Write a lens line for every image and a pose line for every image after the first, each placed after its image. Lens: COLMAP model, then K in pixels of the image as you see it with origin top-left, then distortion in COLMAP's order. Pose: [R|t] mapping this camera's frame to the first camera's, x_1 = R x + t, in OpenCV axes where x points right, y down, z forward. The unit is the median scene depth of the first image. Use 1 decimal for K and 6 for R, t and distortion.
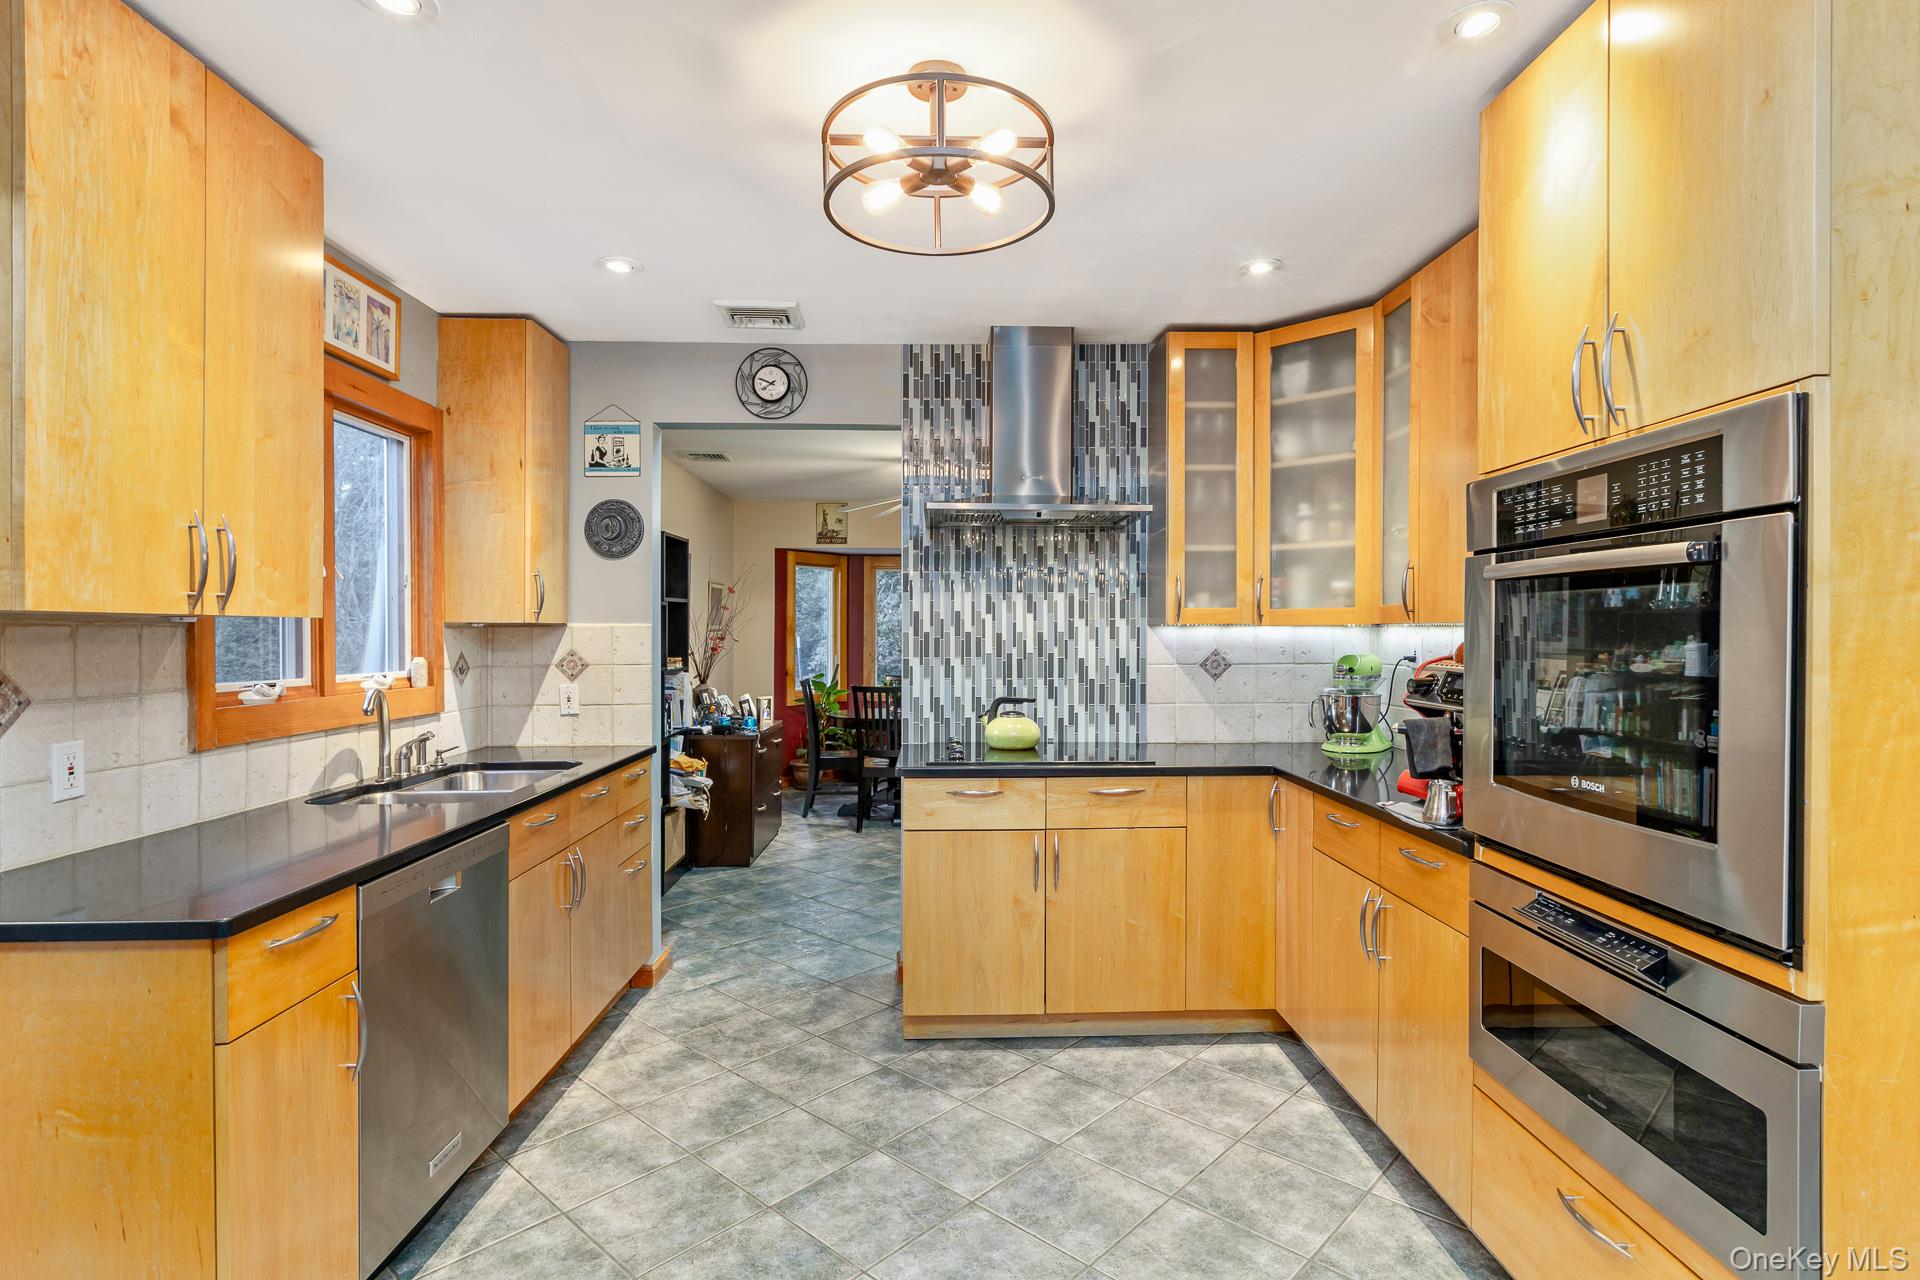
lens RADIAL K [[988.4, 0, 964.3], [0, 988.4, 635.7], [0, 0, 1]] dist [-0.001140, -0.000127]
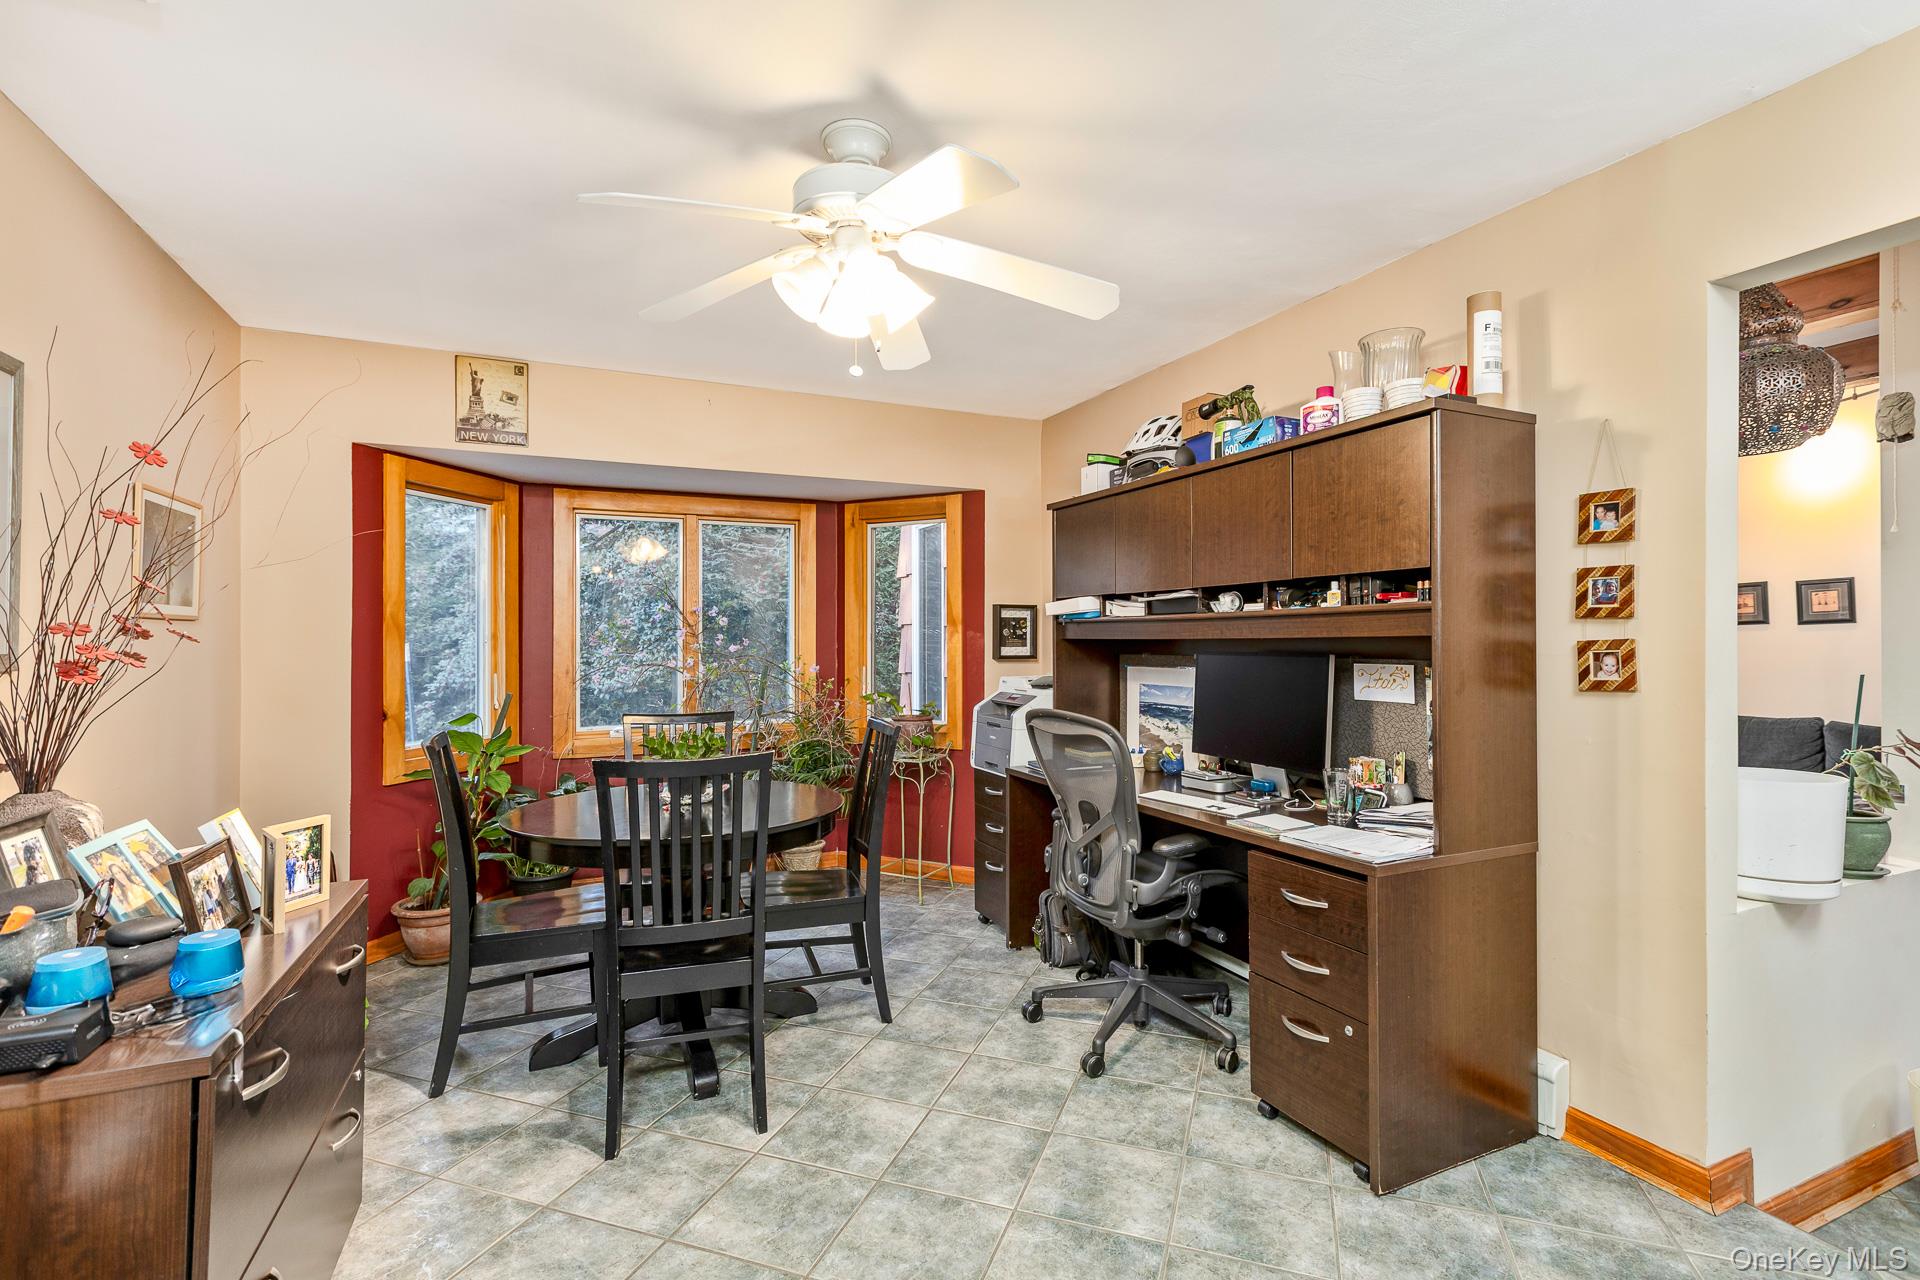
lens RADIAL K [[906.4, 0, 957.3], [0, 906.4, 644.3], [0, 0, 1]] dist [0.000083, 0.001096]
pose [[0.927794, -0.005079, 0.373059, -0.107926], [0.005536, 0.999985, -0.000153, 0.007189], [-0.373052, 0.002207, 0.927808, 0.614809]]
